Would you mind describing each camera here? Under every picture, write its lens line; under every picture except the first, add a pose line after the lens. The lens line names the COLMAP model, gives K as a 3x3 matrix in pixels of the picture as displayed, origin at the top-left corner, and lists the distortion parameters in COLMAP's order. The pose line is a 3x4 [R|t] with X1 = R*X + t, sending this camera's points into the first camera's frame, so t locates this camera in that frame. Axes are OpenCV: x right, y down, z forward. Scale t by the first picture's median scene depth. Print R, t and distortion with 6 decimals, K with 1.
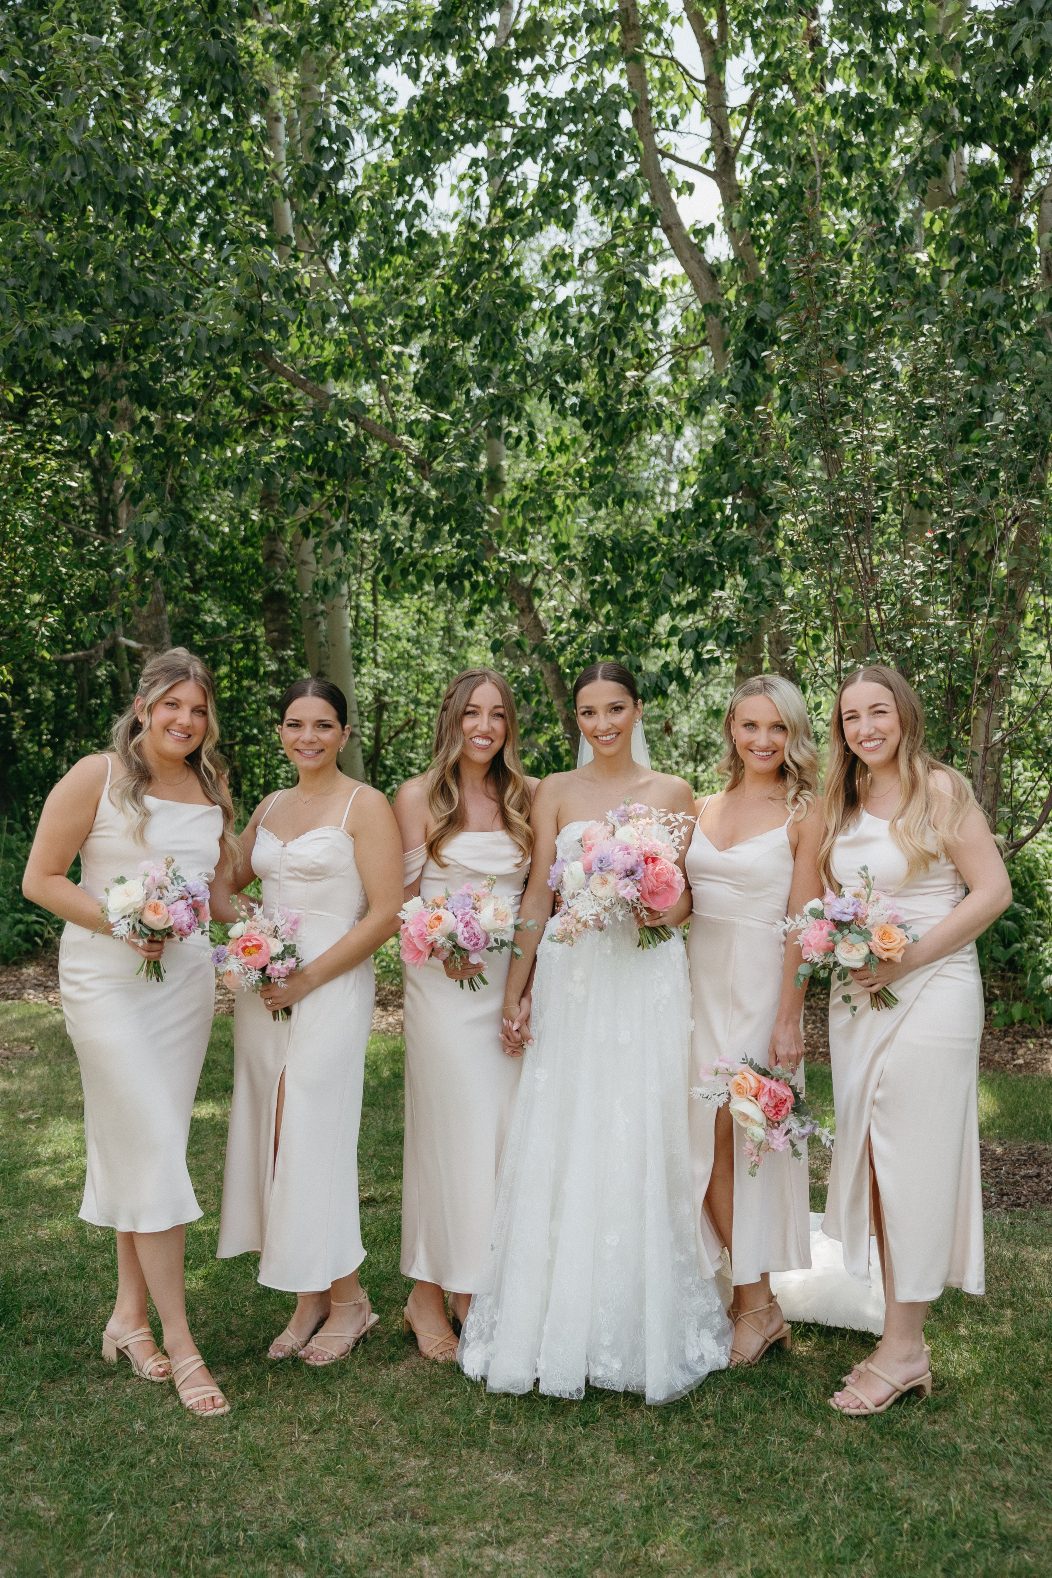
lens RADIAL K [[2239.9, 0, 526.0], [0, 2239.9, 789.0], [0, 0, 1]] dist [-0.011575, -0.076379]
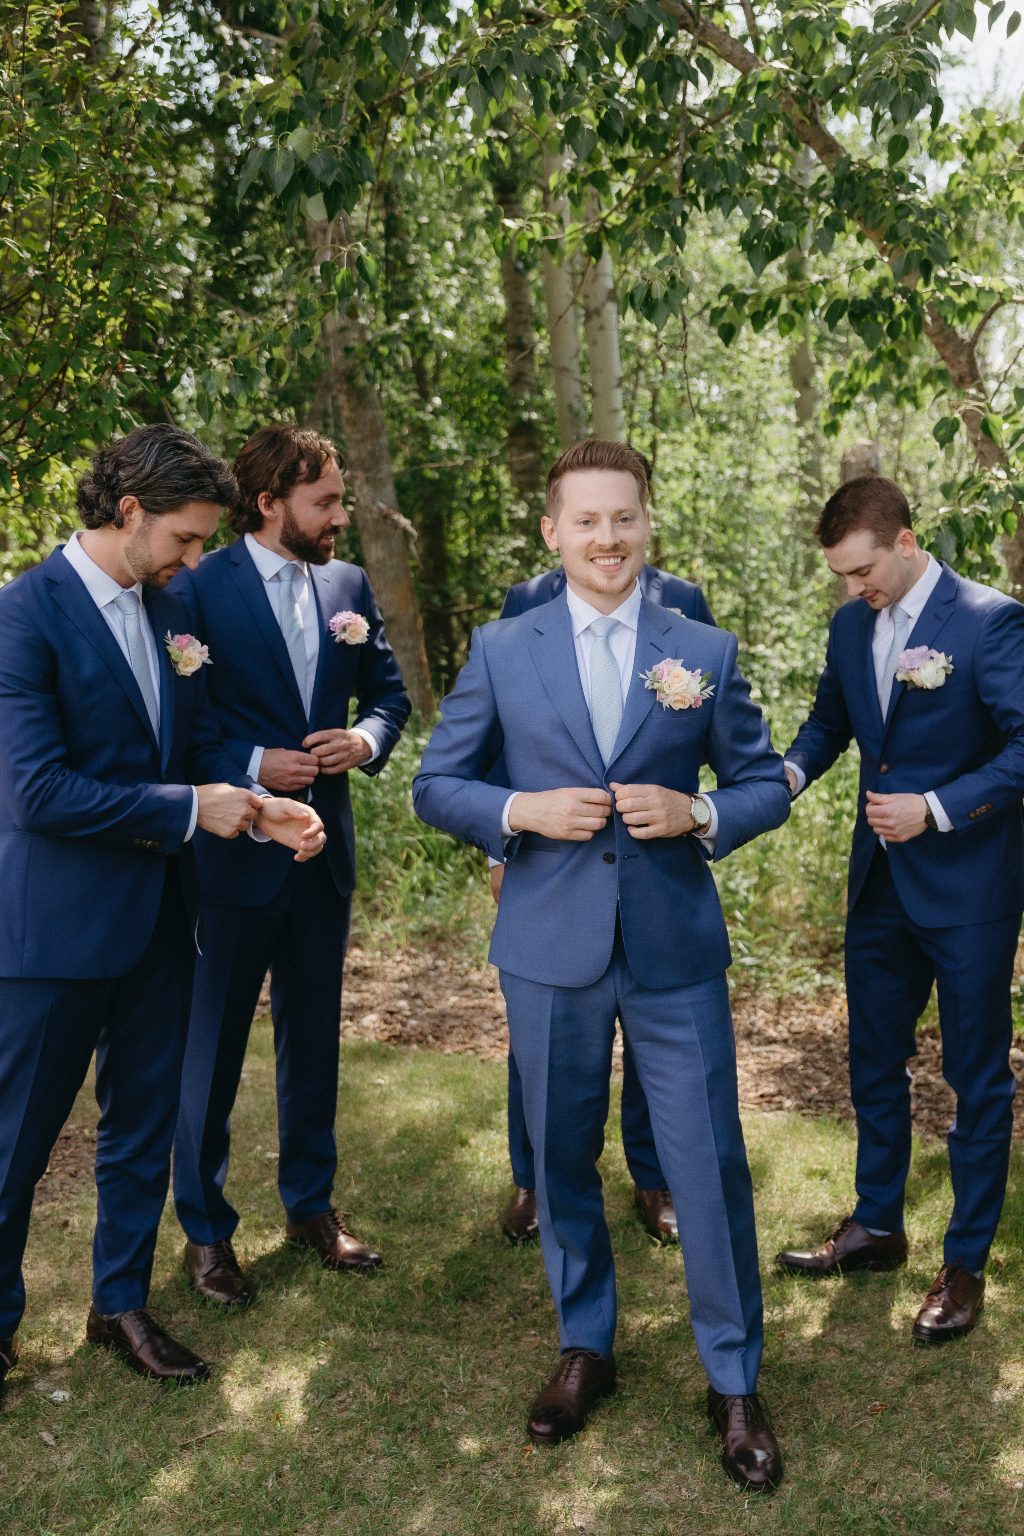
lens RADIAL K [[2180.2, 0, 512.0], [0, 2180.2, 768.0], [0, 0, 1]] dist [-0.011575, -0.076379]
pose [[0.993696, 0.008690, -0.111768, -0.046941], [-0.002884, 0.998643, 0.052002, -0.005783], [0.112068, -0.051352, 0.992373, 0.357933]]
